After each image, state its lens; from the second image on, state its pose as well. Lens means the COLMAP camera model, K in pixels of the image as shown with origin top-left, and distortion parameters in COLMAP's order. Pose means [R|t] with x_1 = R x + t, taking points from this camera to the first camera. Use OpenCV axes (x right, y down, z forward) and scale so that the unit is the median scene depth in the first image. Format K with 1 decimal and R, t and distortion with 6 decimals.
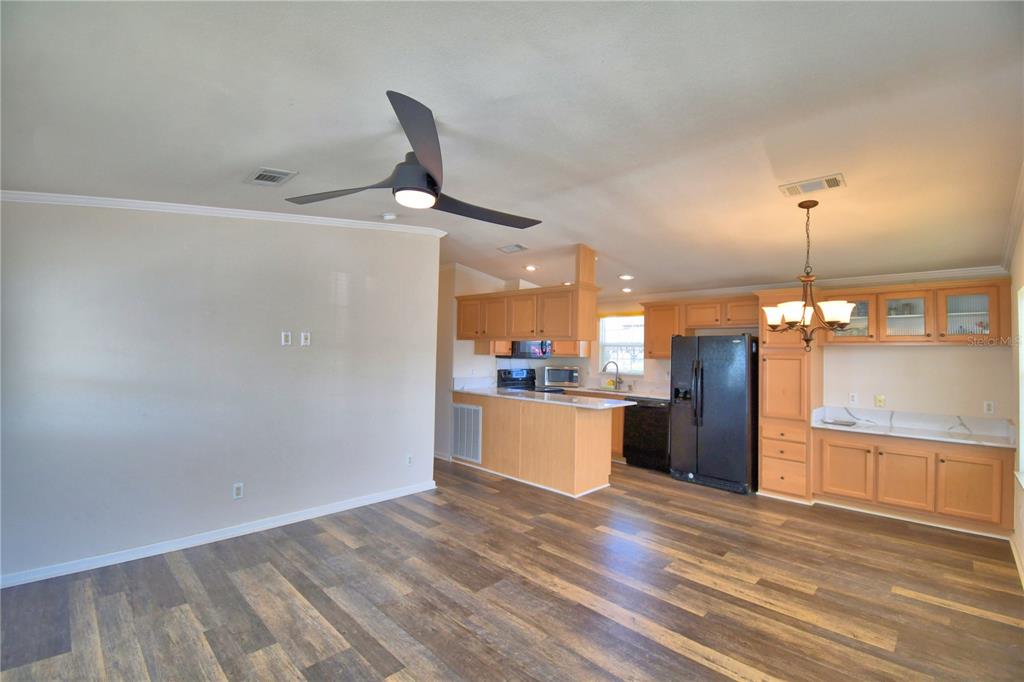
lens RADIAL K [[446.9, 0, 510.8], [0, 446.9, 339.5], [0, 0, 1]] dist [0.022564, -0.026162]
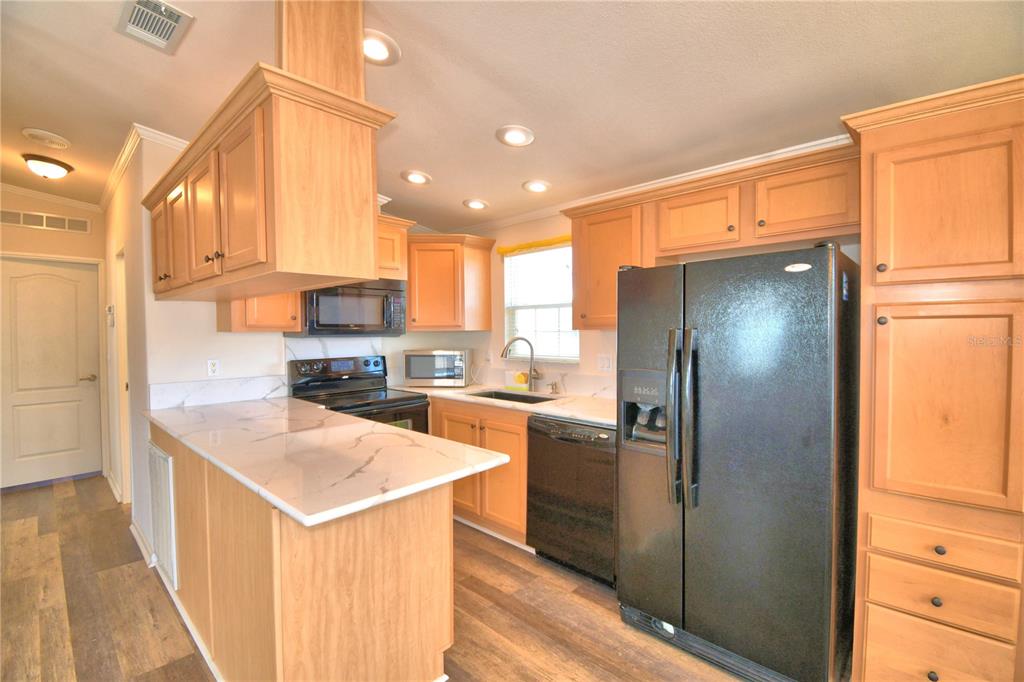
lens RADIAL K [[446.9, 0, 510.8], [0, 446.9, 339.5], [0, 0, 1]] dist [0.022564, -0.026162]
pose [[0.999348, -0.030017, 0.020067, 0.293838], [0.028941, 0.998233, 0.051891, 0.034936], [-0.021590, -0.051277, 0.998451, 0.697120]]
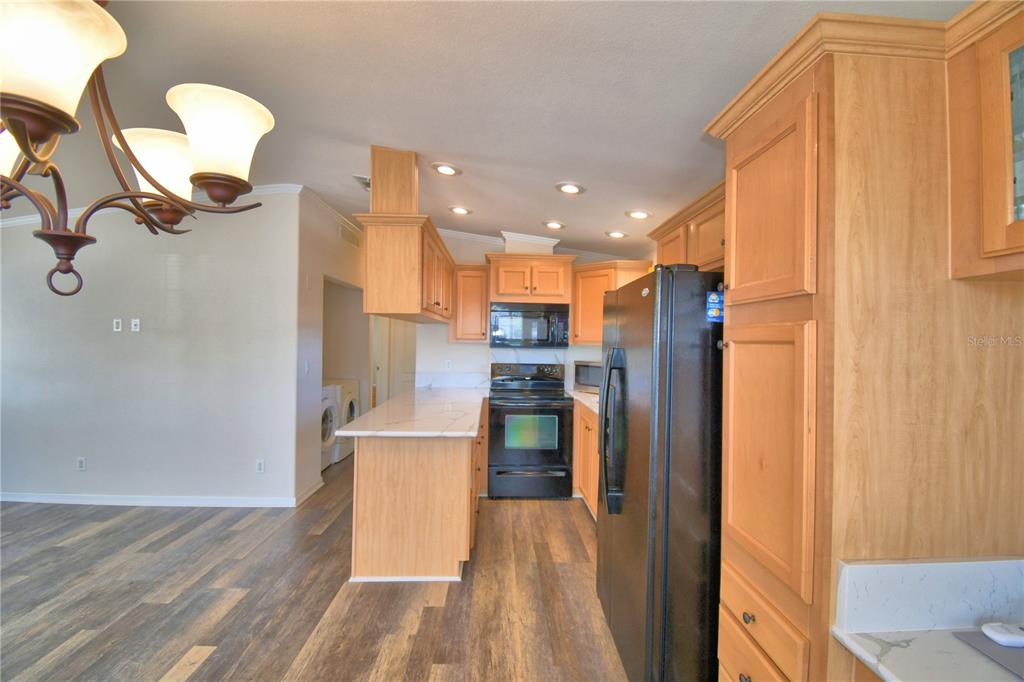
lens RADIAL K [[446.9, 0, 510.8], [0, 446.9, 339.5], [0, 0, 1]] dist [0.022564, -0.026162]
pose [[0.720166, -0.014193, -0.693656, 0.687186], [0.022692, 0.999738, 0.003104, 0.037958], [0.693430, -0.017975, 0.720299, 0.707134]]
